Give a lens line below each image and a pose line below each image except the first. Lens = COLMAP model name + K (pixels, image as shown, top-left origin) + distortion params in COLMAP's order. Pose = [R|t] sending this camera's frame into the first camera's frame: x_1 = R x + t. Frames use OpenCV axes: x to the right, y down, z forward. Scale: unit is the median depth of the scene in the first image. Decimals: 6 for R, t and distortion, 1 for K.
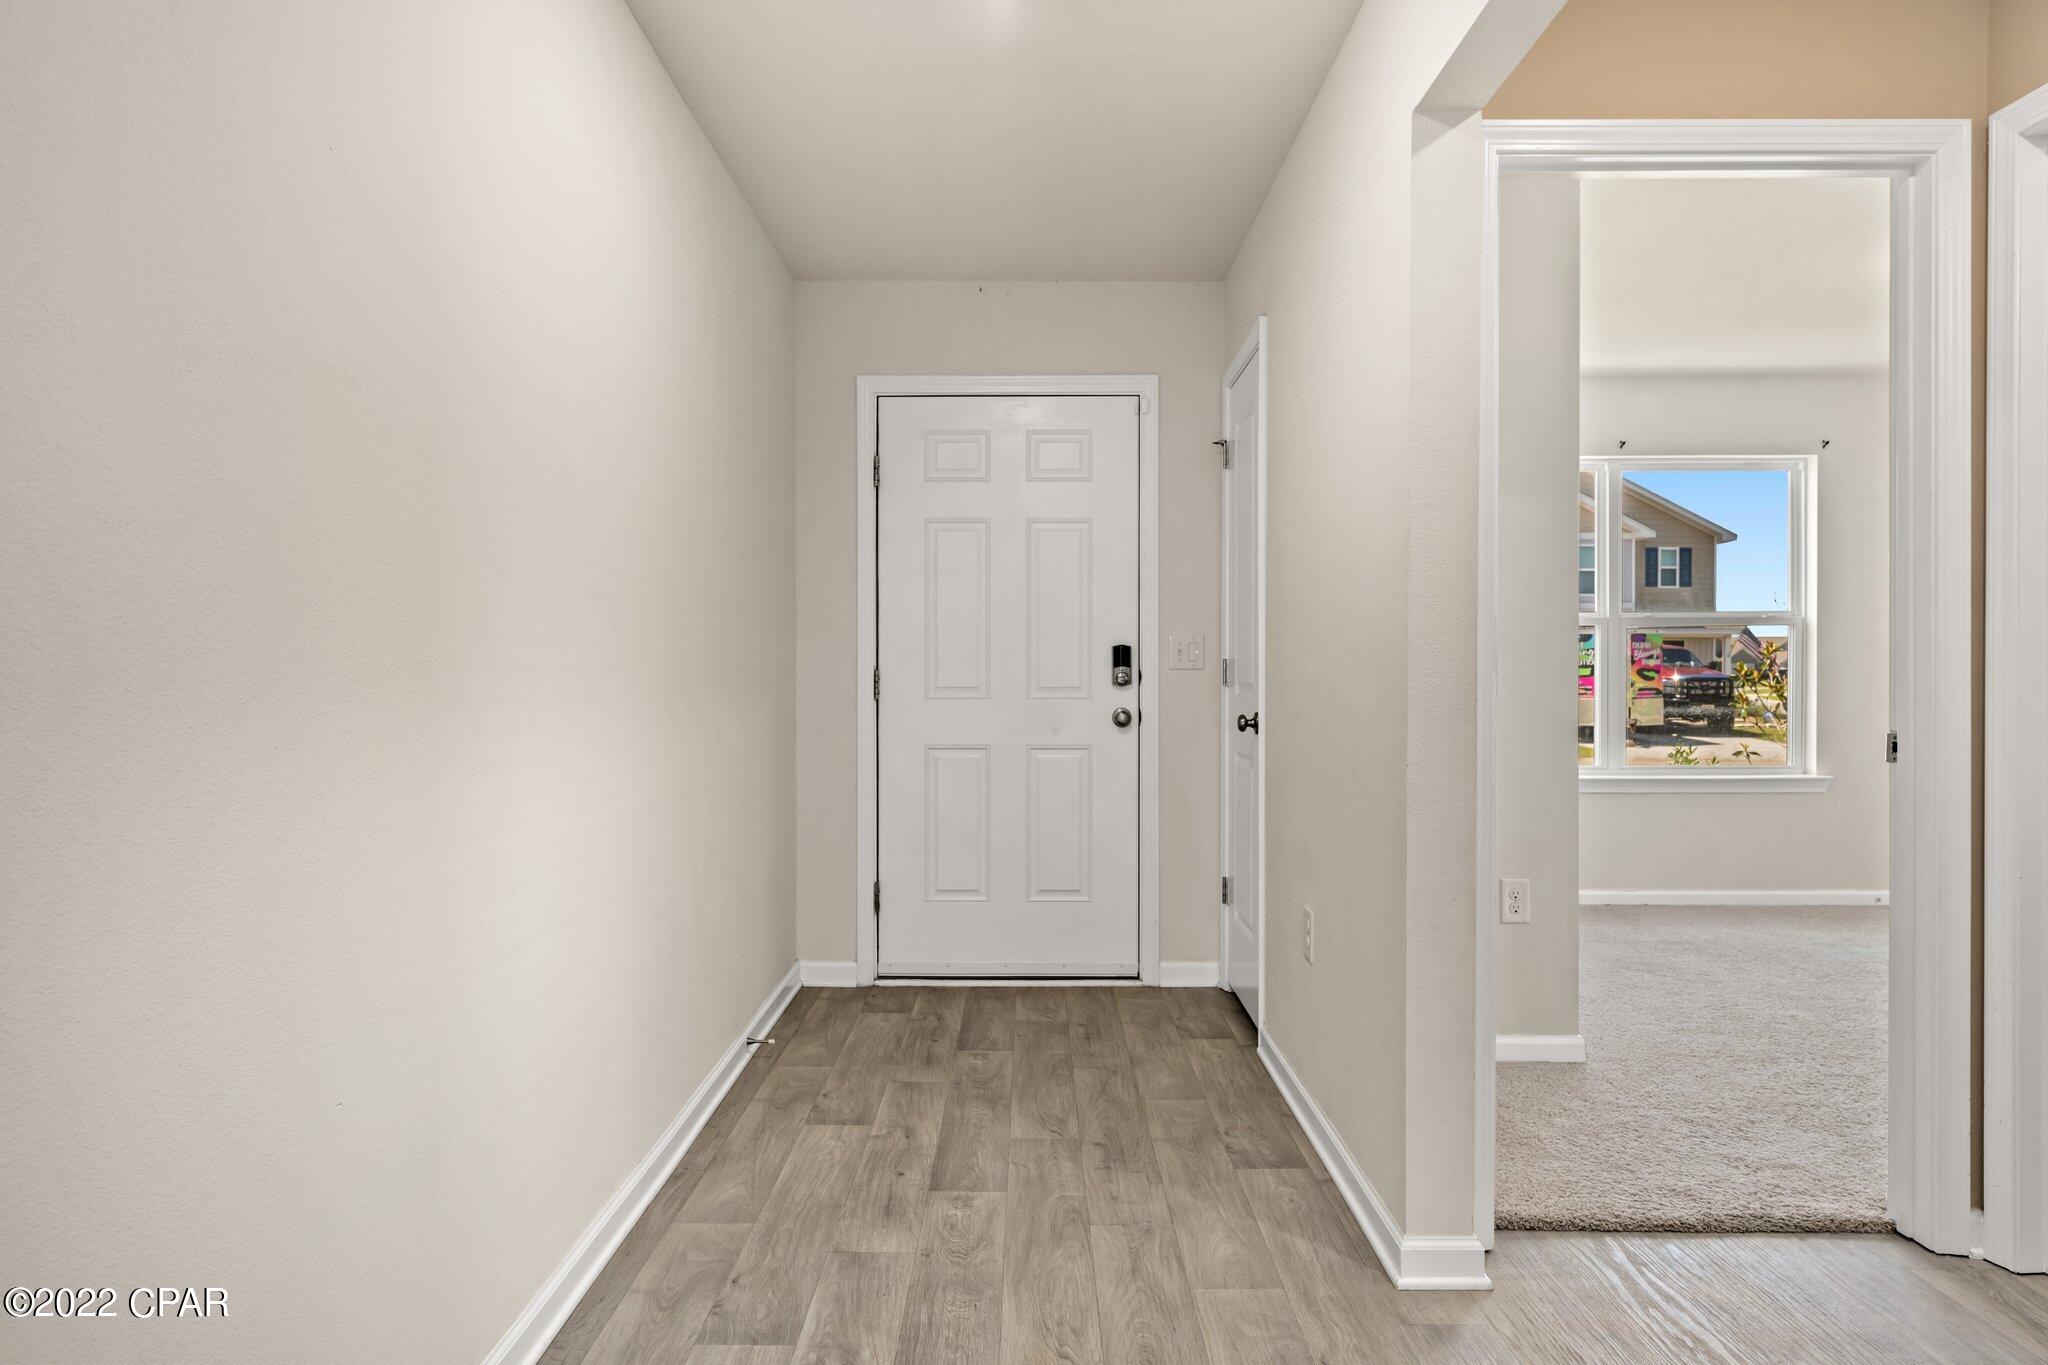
lens RADIAL K [[1243.3, 0, 1027.3], [0, 1243.3, 675.1], [0, 0, 1]] dist [0.002097, -0.000469]
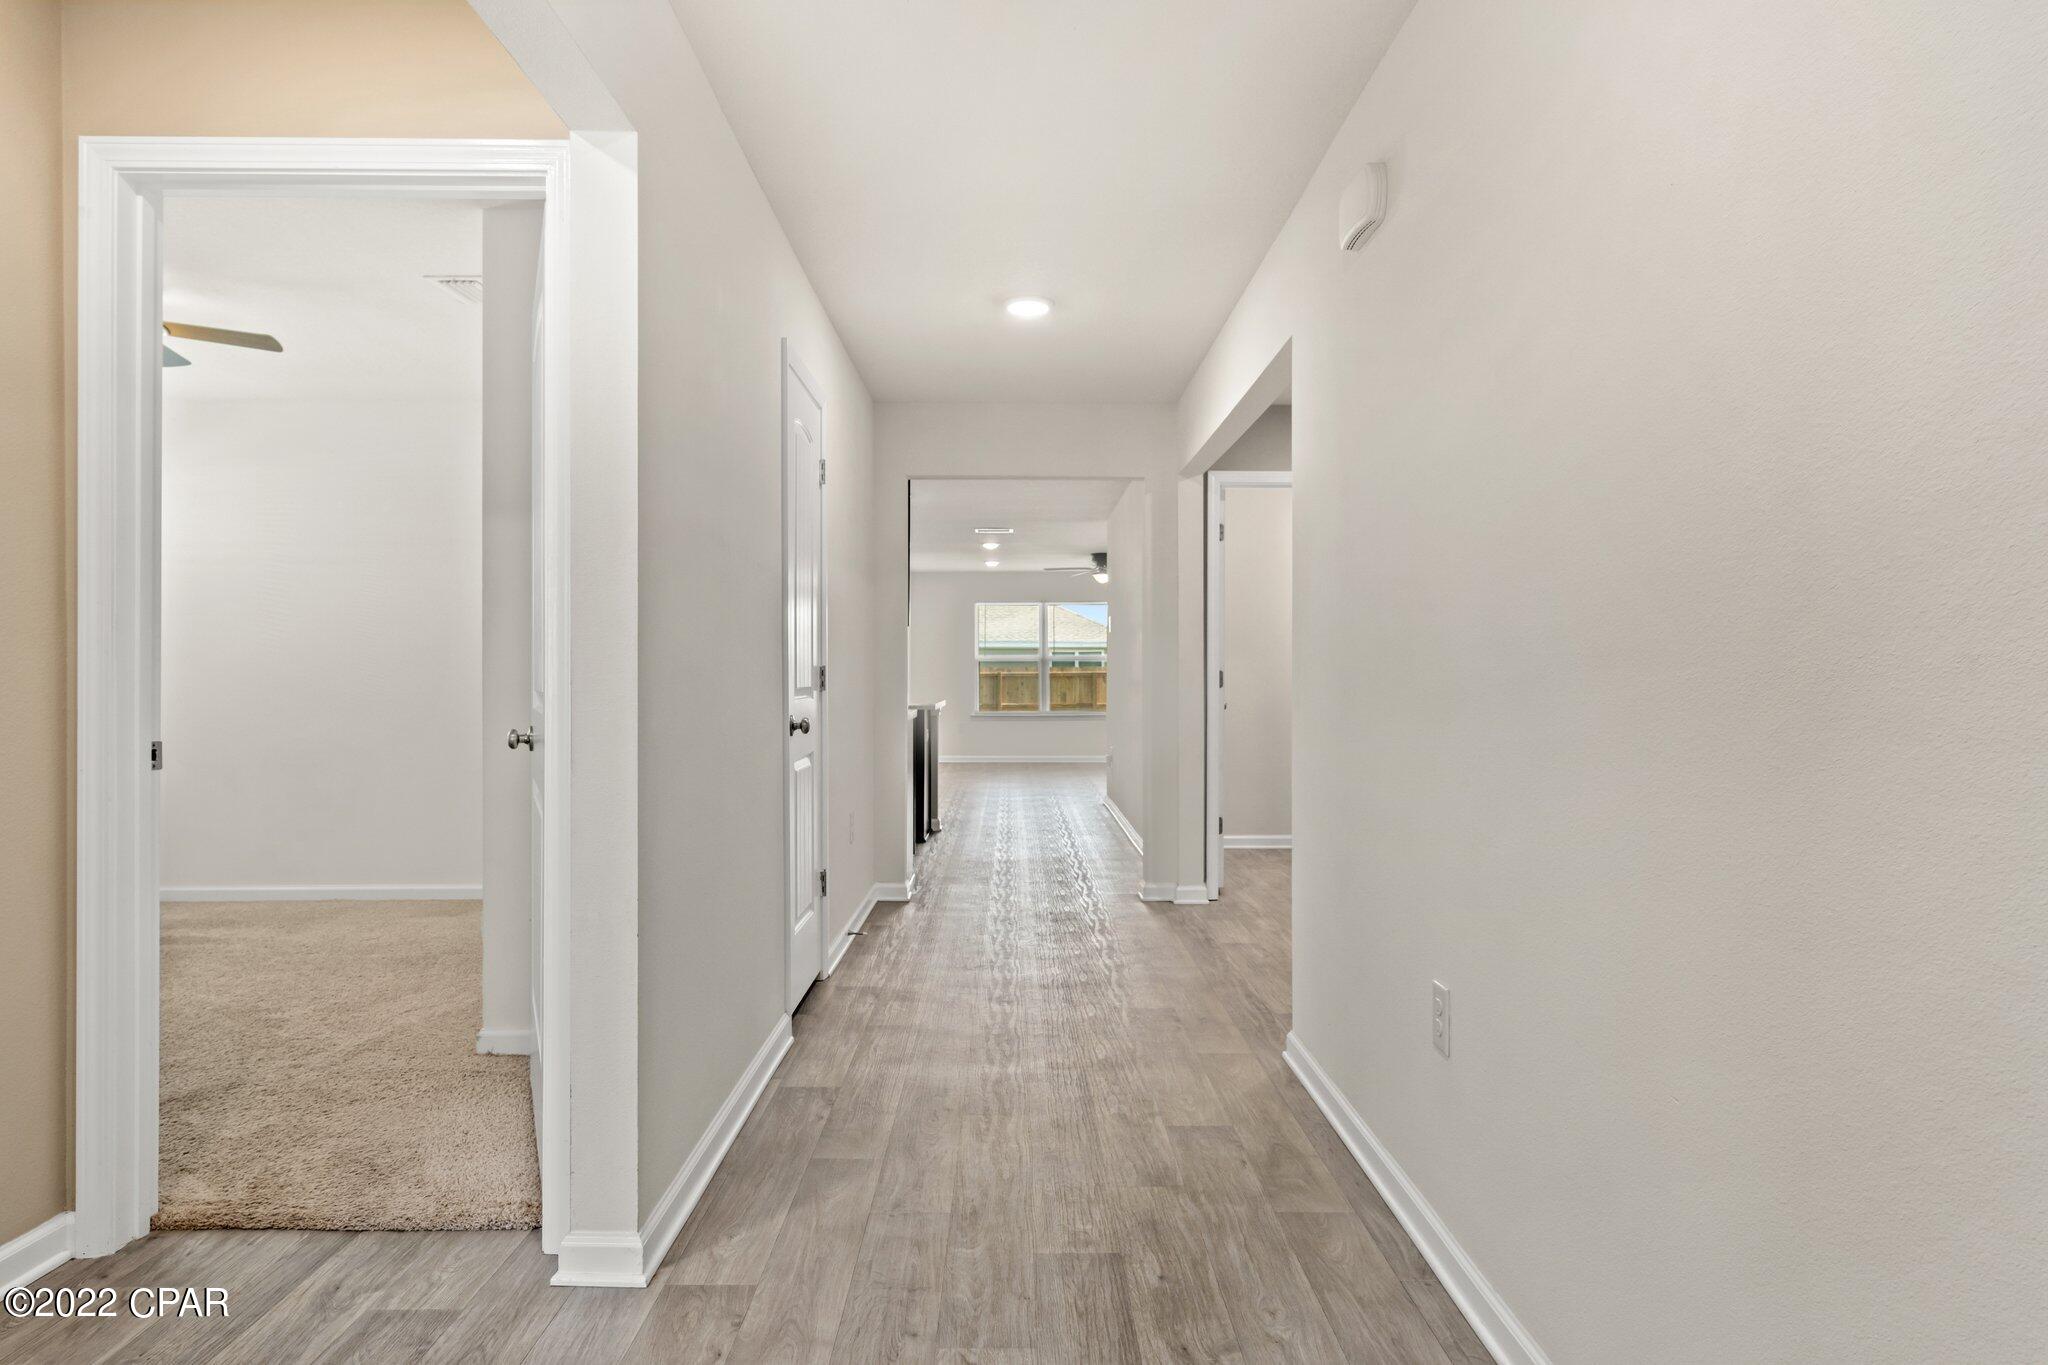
lens RADIAL K [[1152.3, 0, 1026.1], [0, 1152.3, 675.6], [0, 0, 1]] dist [0.004653, -0.001101]
pose [[-0.999919, -0.001726, -0.012600, 0.000563], [-0.001720, 0.999998, -0.000488, -0.003036], [0.012600, -0.000467, -0.999921, 1.841197]]
